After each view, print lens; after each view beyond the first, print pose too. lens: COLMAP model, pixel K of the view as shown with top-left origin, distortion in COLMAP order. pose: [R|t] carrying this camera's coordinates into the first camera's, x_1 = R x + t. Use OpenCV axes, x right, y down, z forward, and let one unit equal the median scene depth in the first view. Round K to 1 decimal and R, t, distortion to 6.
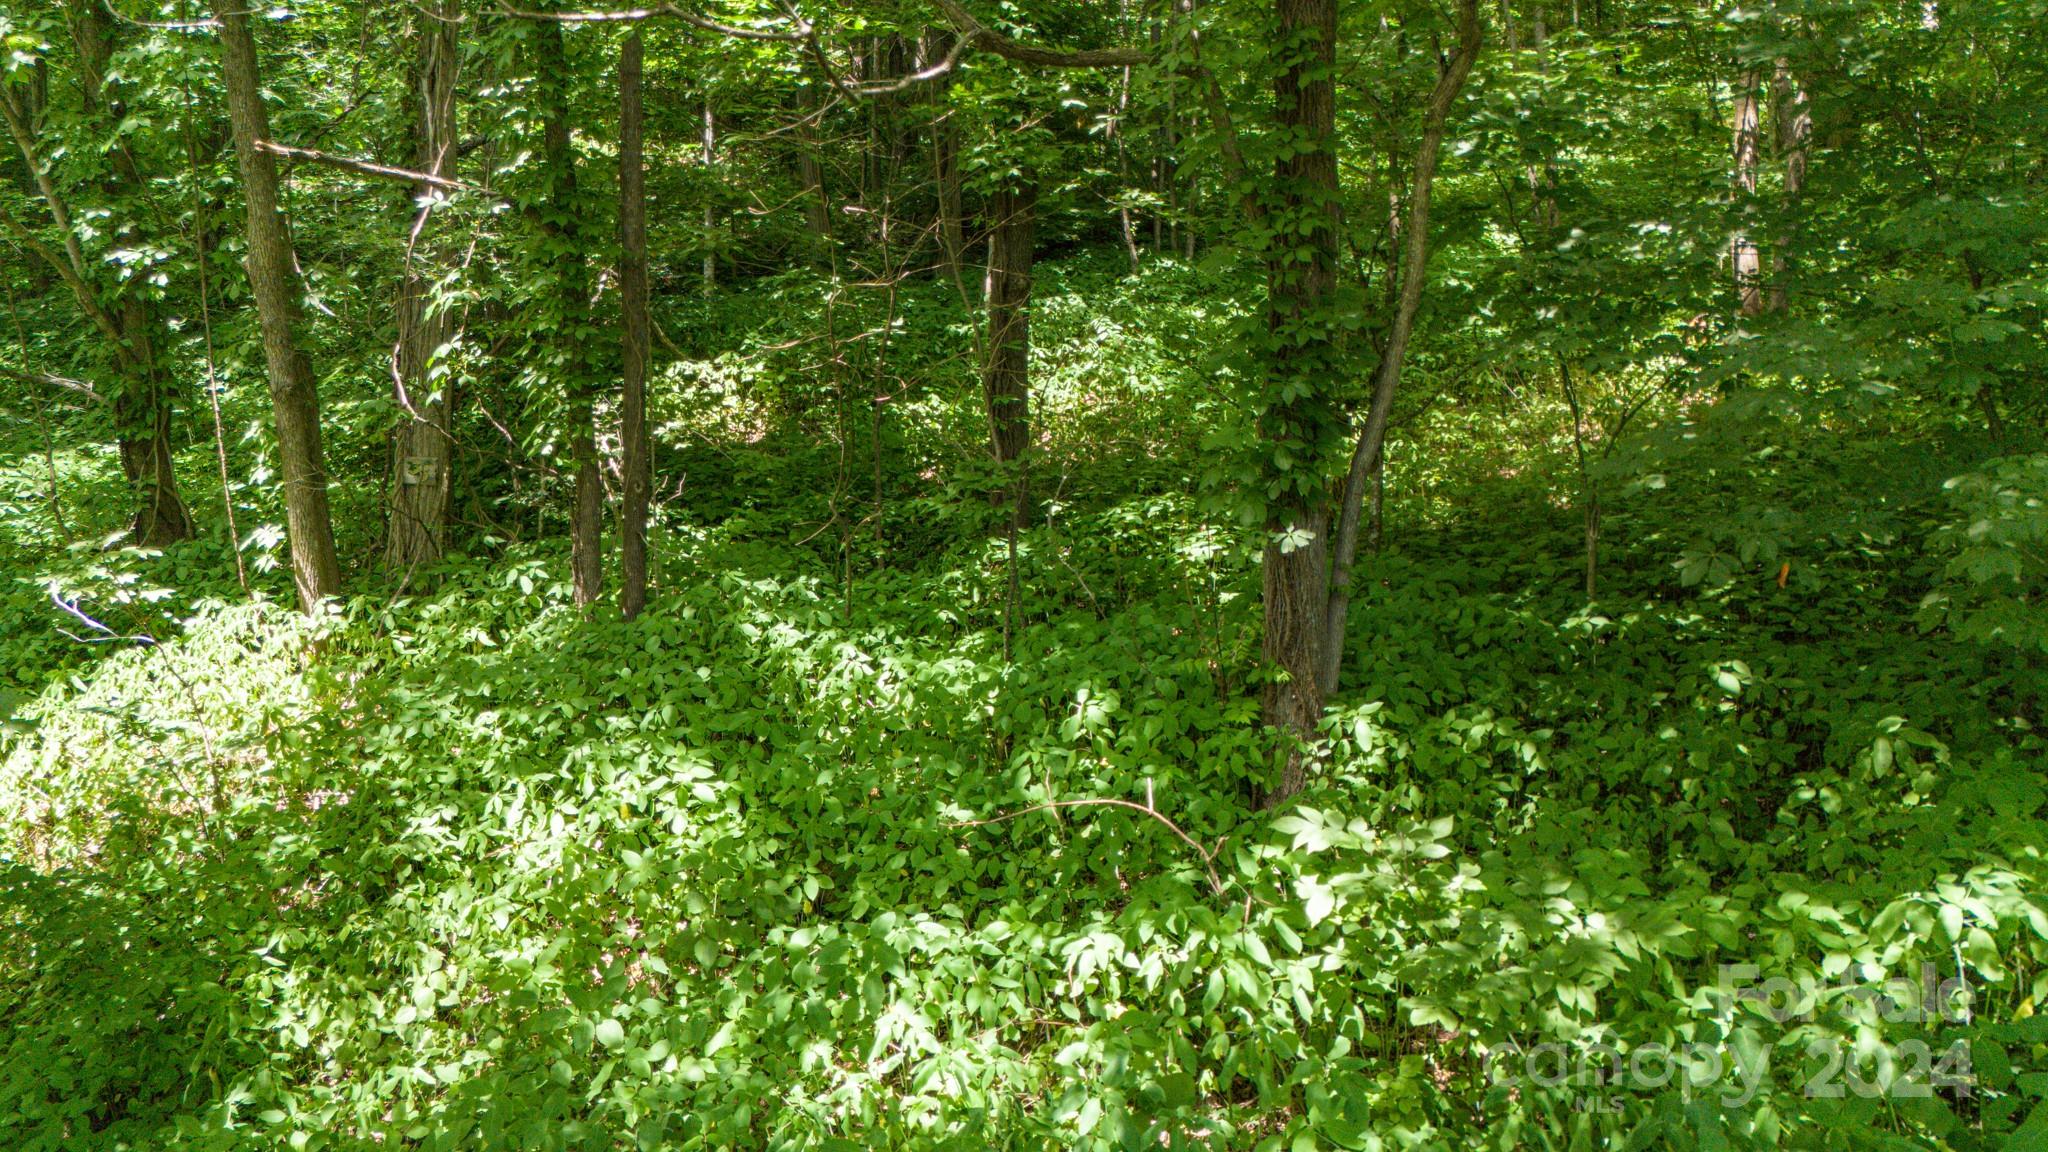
lens RADIAL K [[1498.9, 0, 1027.9], [0, 1498.9, 575.1], [0, 0, 1]] dist [0.073705, -0.070173]
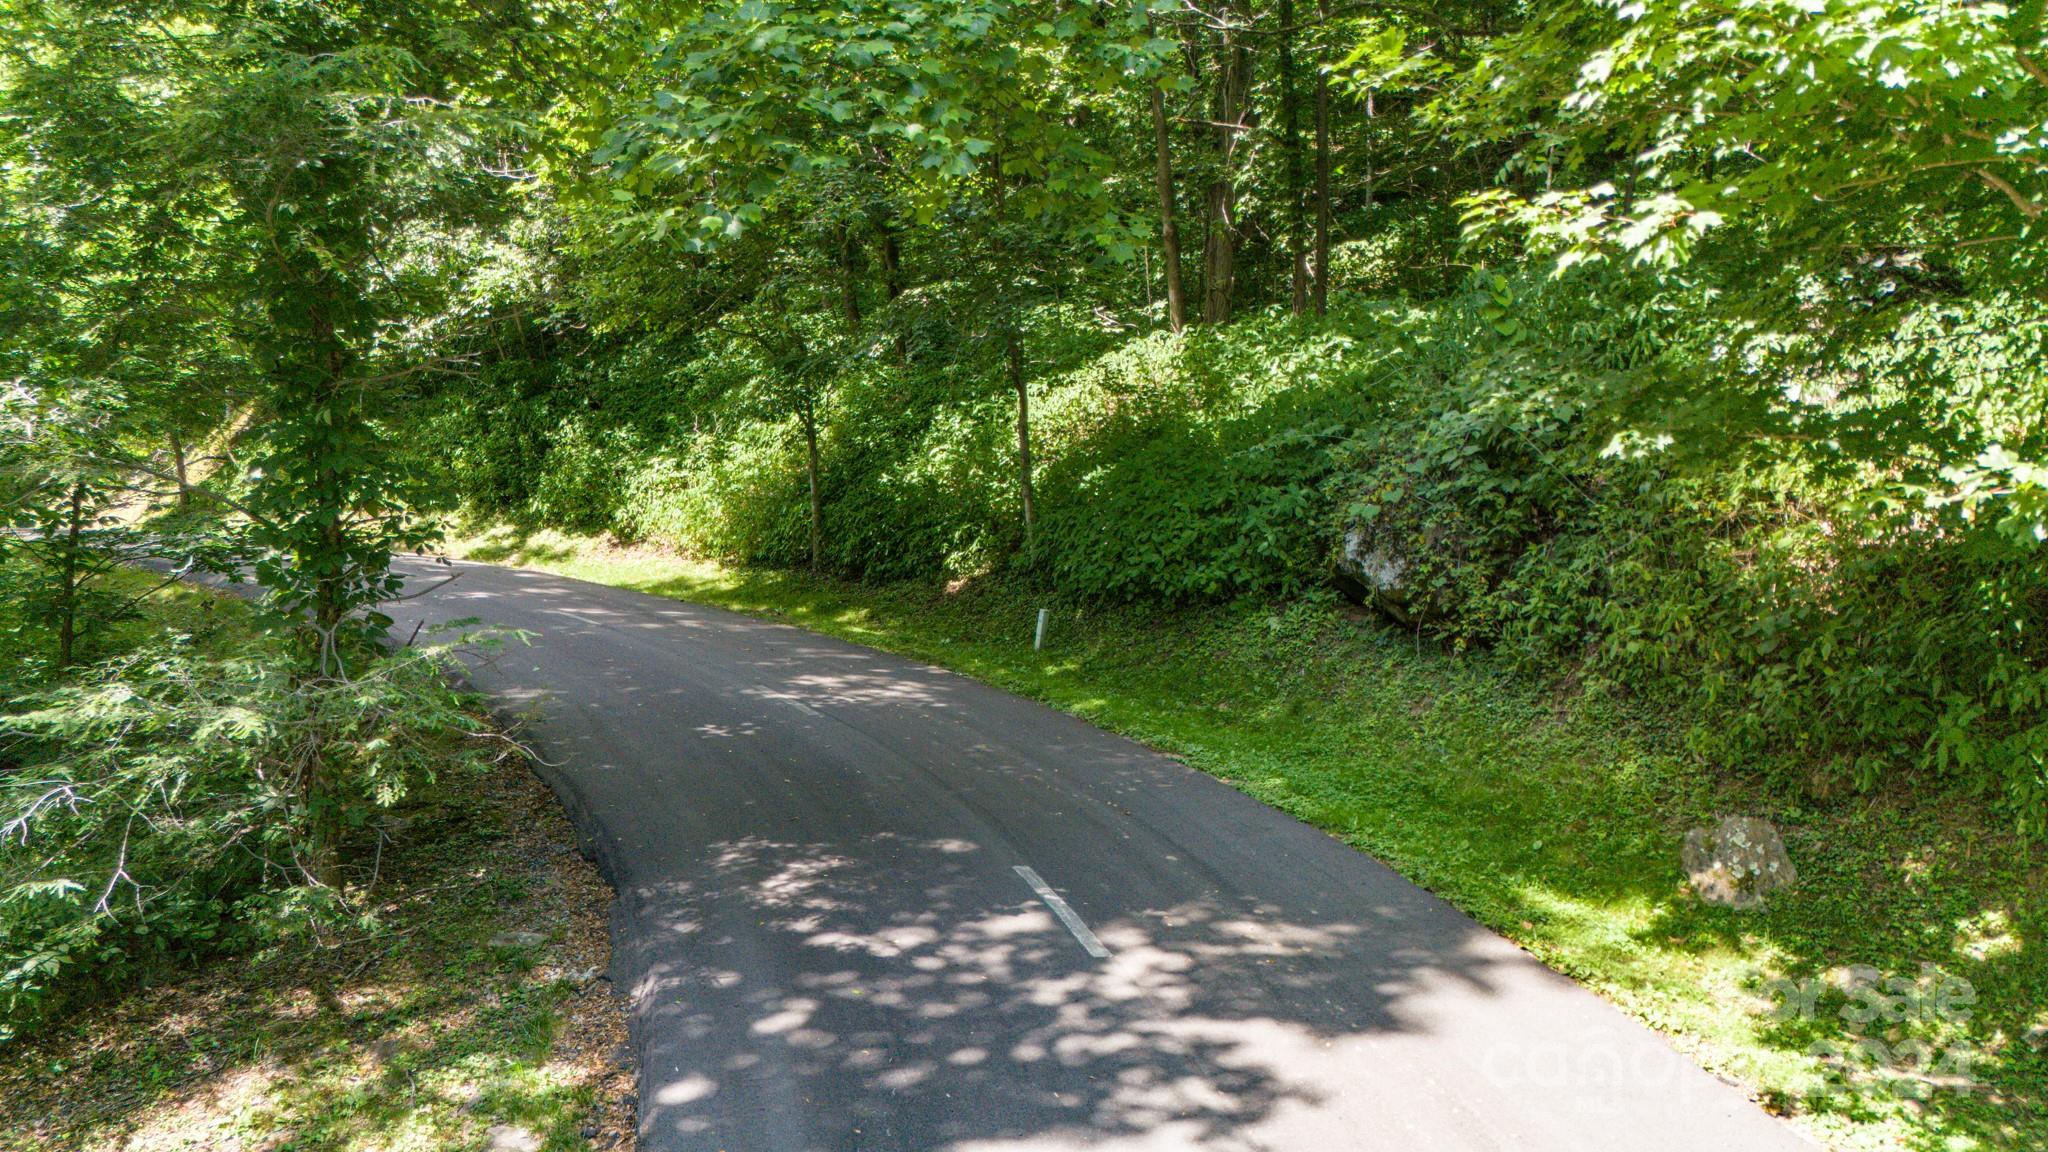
lens RADIAL K [[1498.9, 0, 1022.2], [0, 1498.9, 581.1], [0, 0, 1]] dist [0.073705, -0.070173]
pose [[0.899878, 0.001098, -0.436140, 0.285352], [-0.005098, 0.999955, -0.008003, 0.407976], [0.436111, 0.009425, 0.899843, -1.090917]]
